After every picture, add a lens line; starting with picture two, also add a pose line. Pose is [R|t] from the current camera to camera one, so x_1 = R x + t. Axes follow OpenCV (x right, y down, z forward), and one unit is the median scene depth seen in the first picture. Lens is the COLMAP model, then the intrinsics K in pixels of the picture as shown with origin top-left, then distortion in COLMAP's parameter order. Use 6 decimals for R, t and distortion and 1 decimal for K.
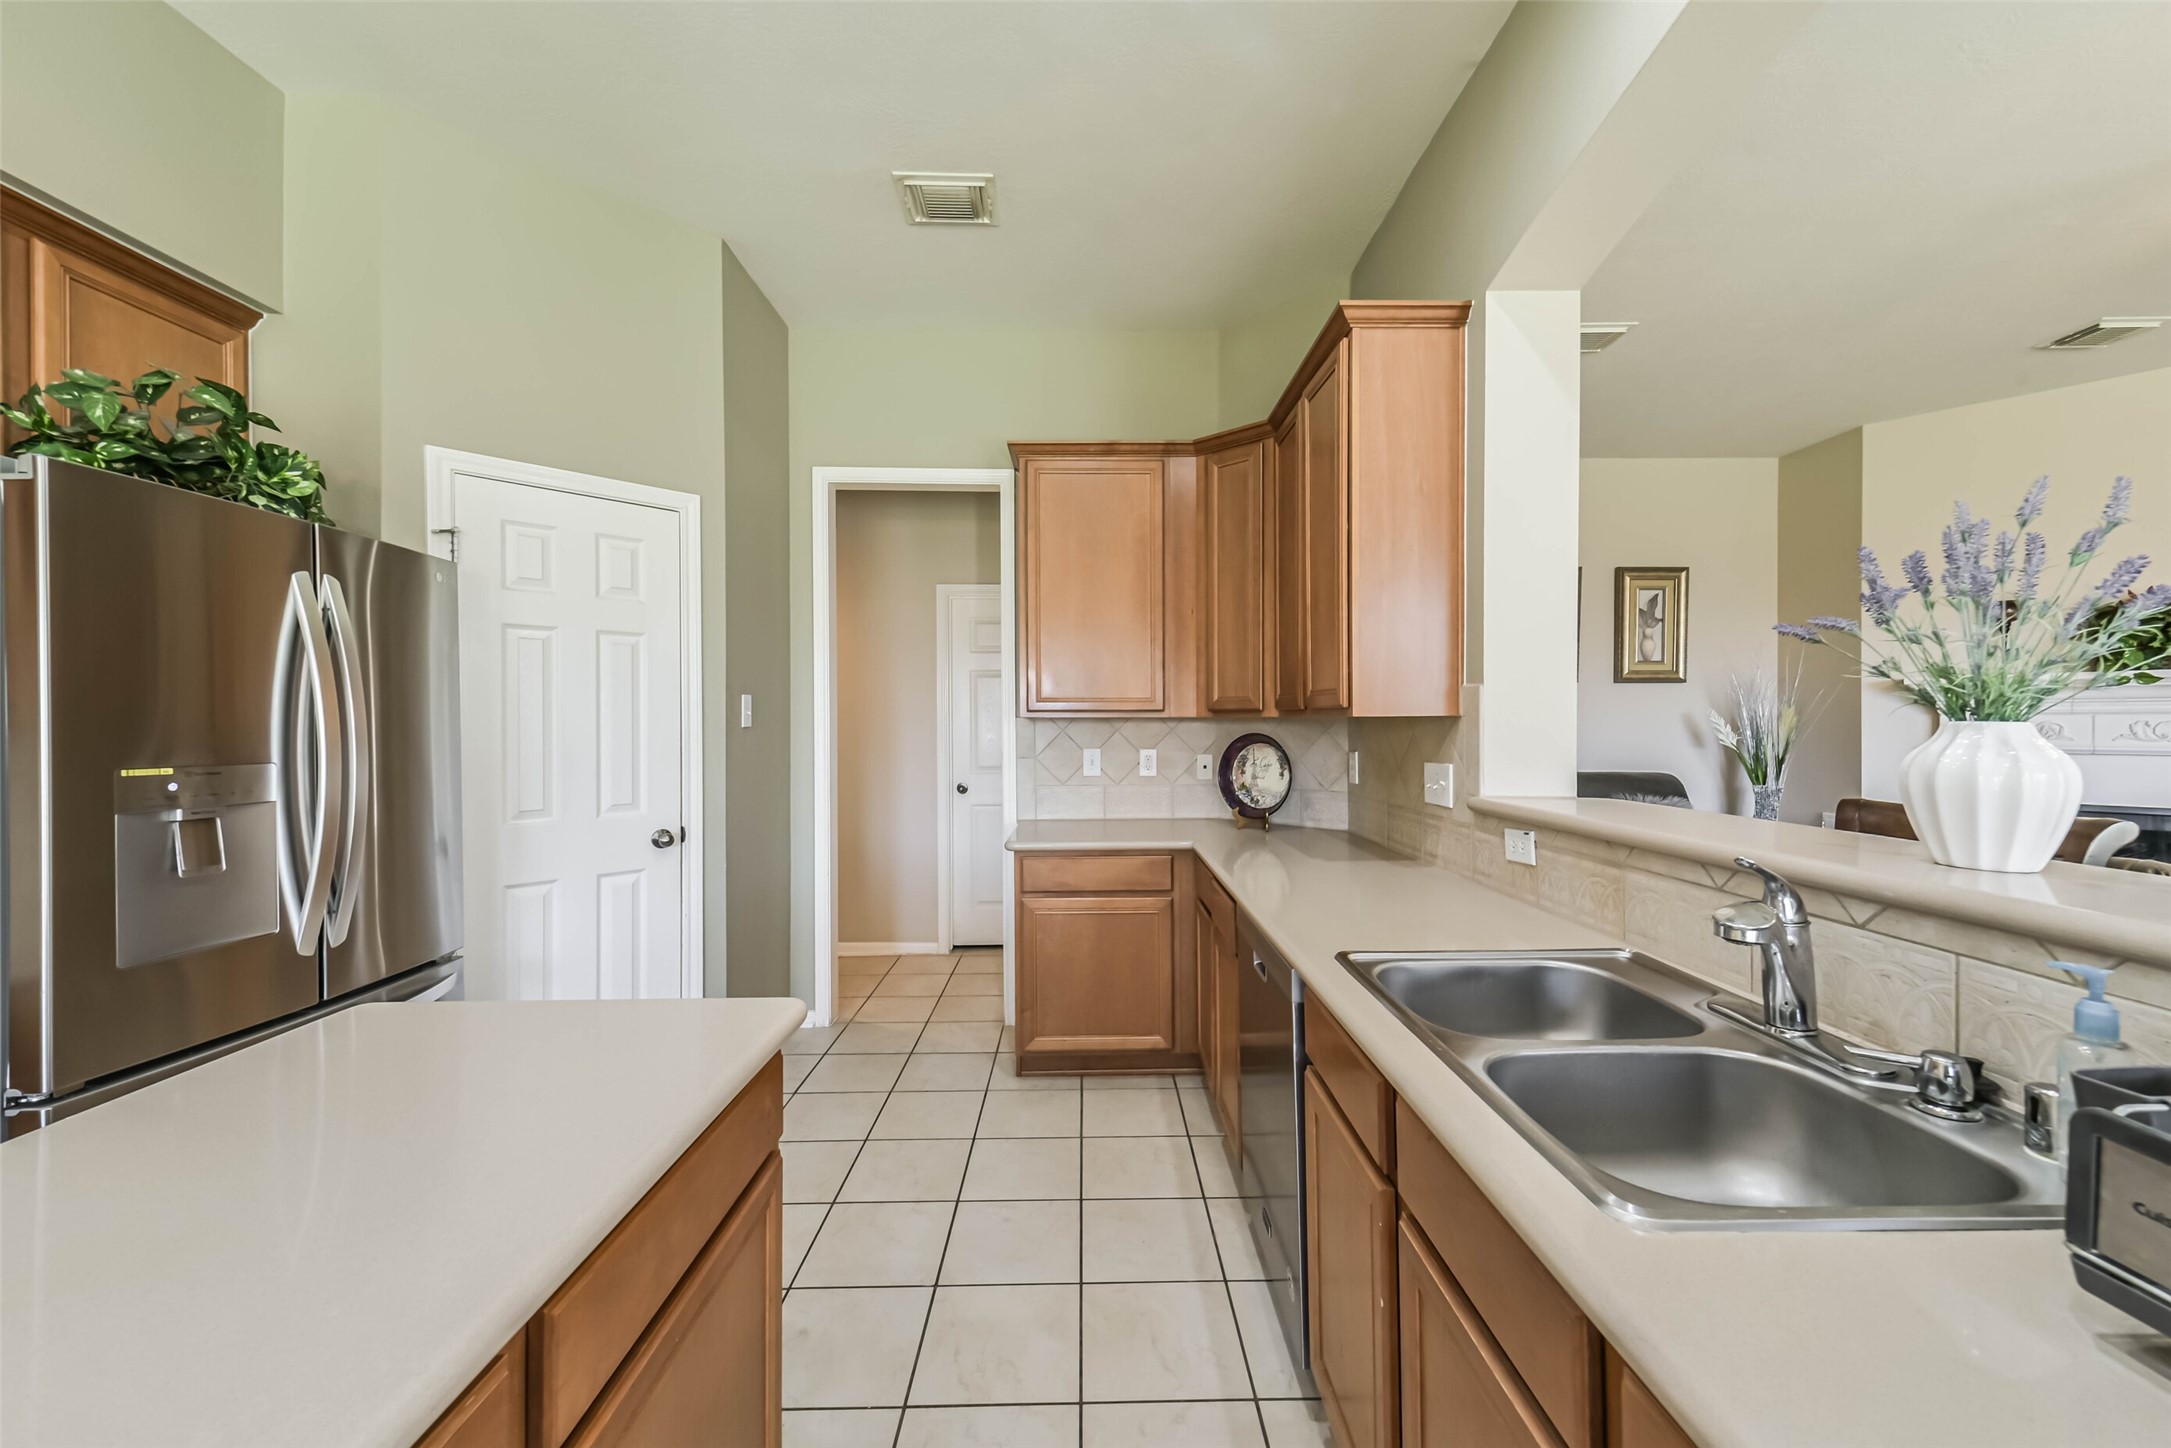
lens RADIAL K [[833.0, 0, 1099.7], [0, 833.0, 720.2], [0, 0, 1]] dist [0.012922, -0.001457]
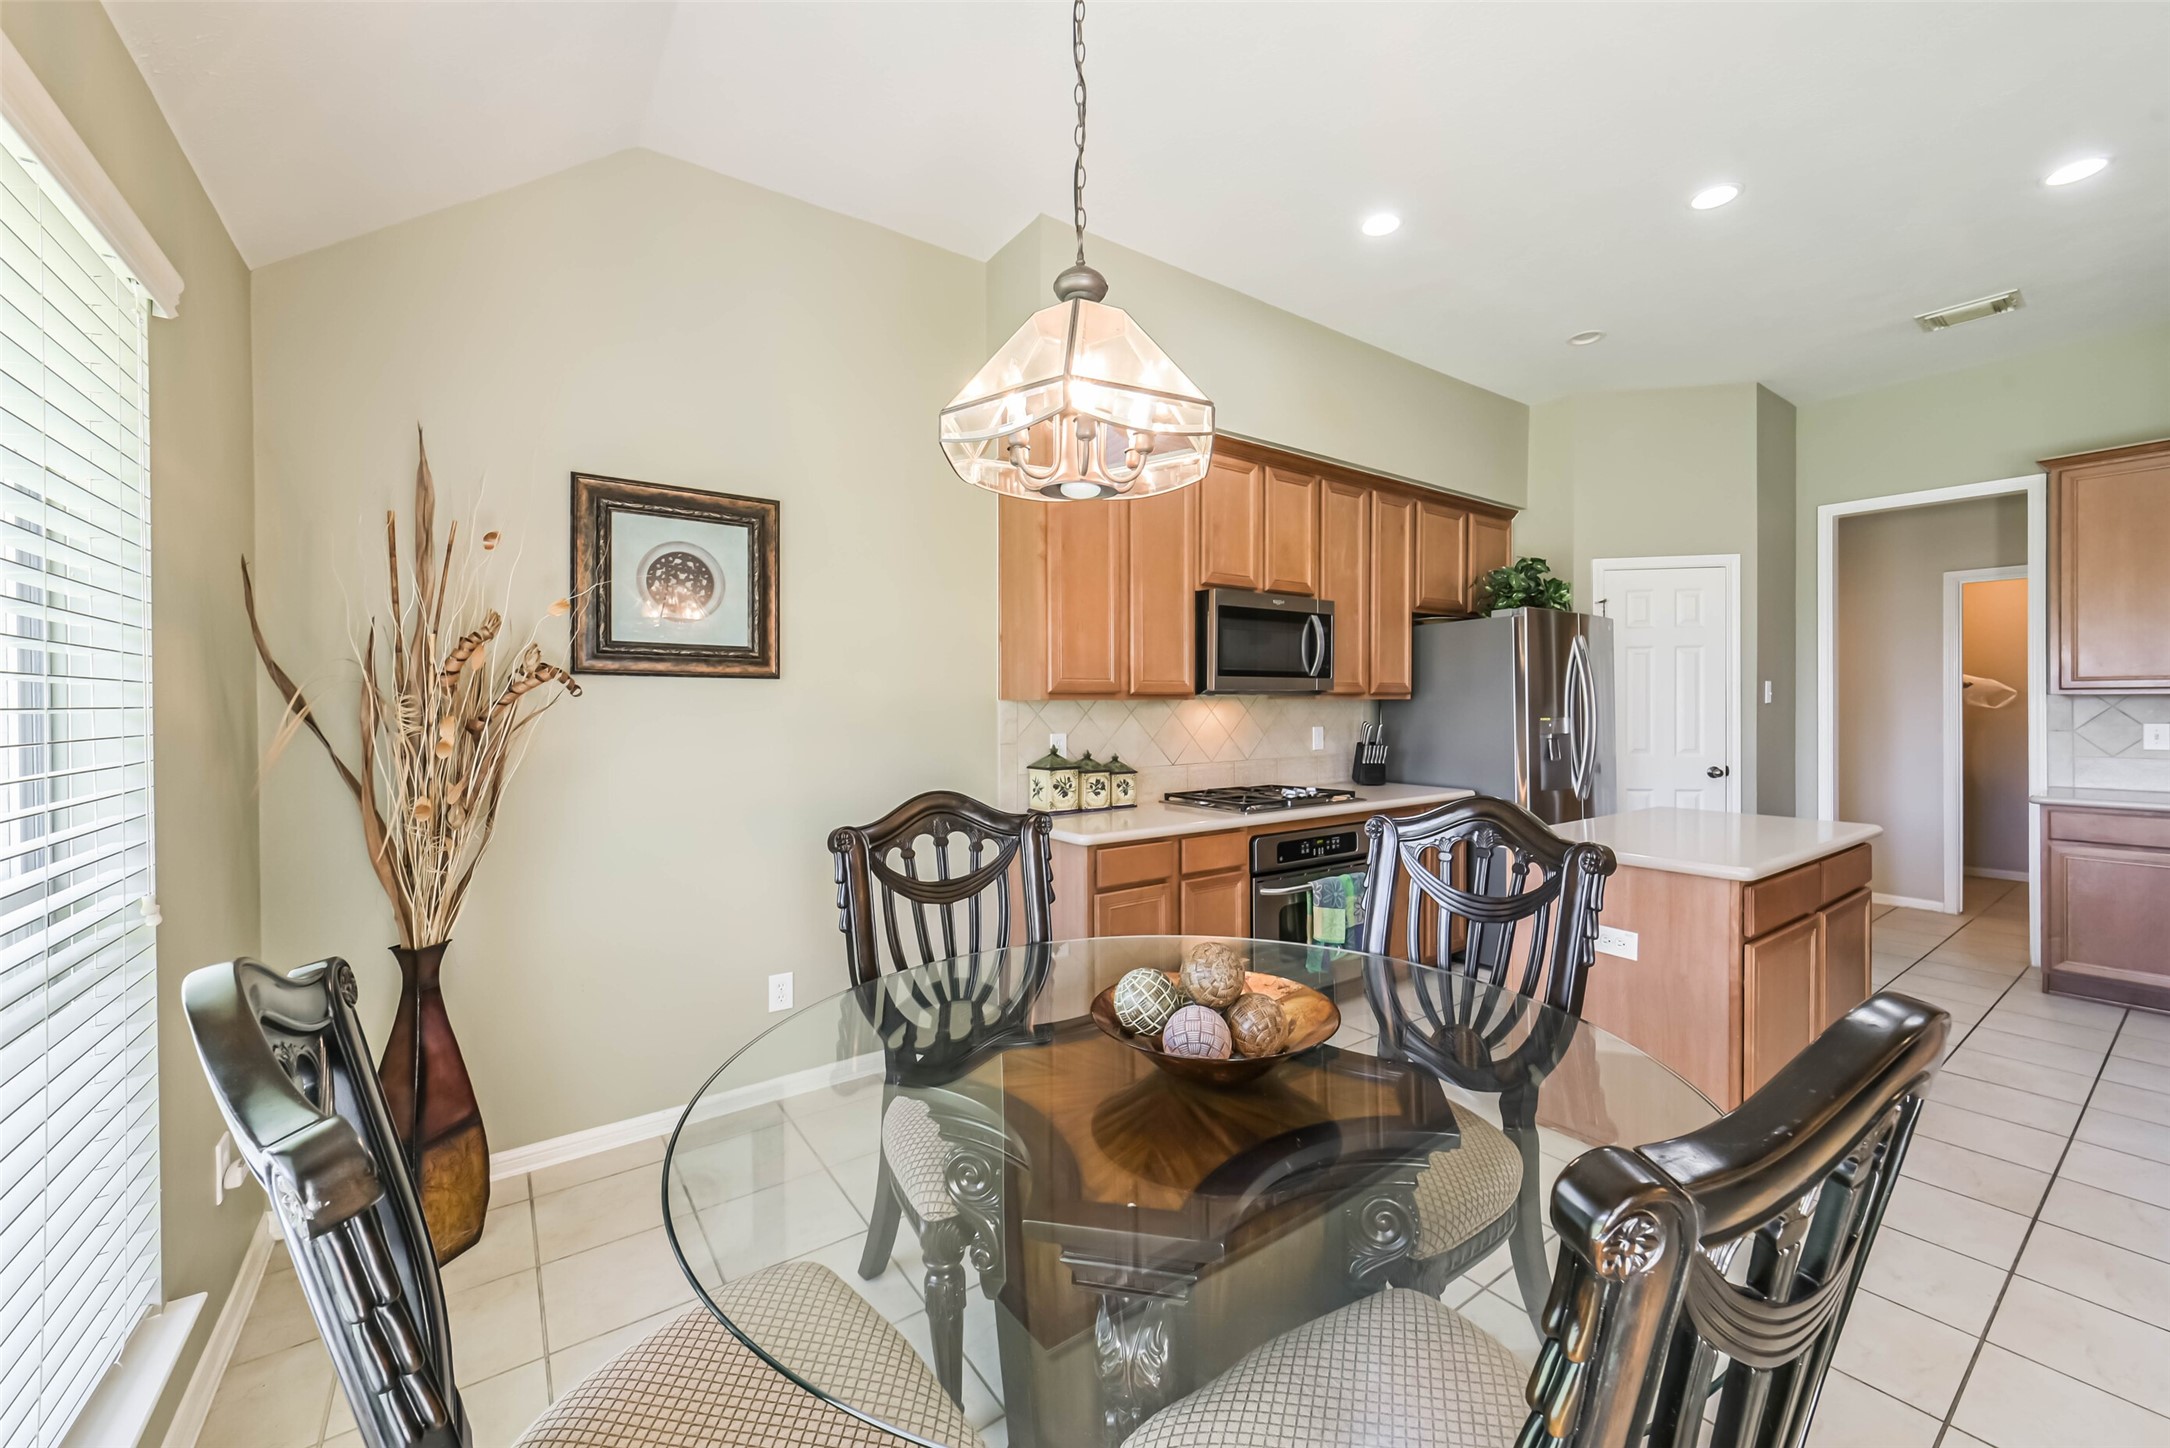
lens RADIAL K [[832.6, 0, 1106.2], [0, 832.6, 713.7], [0, 0, 1]] dist [0.012922, -0.001457]
pose [[0.577260, 0.008494, -0.816516, 0.128689], [0.004464, 0.999898, 0.013558, 0.002172], [0.816548, -0.011471, 0.577163, -0.923227]]
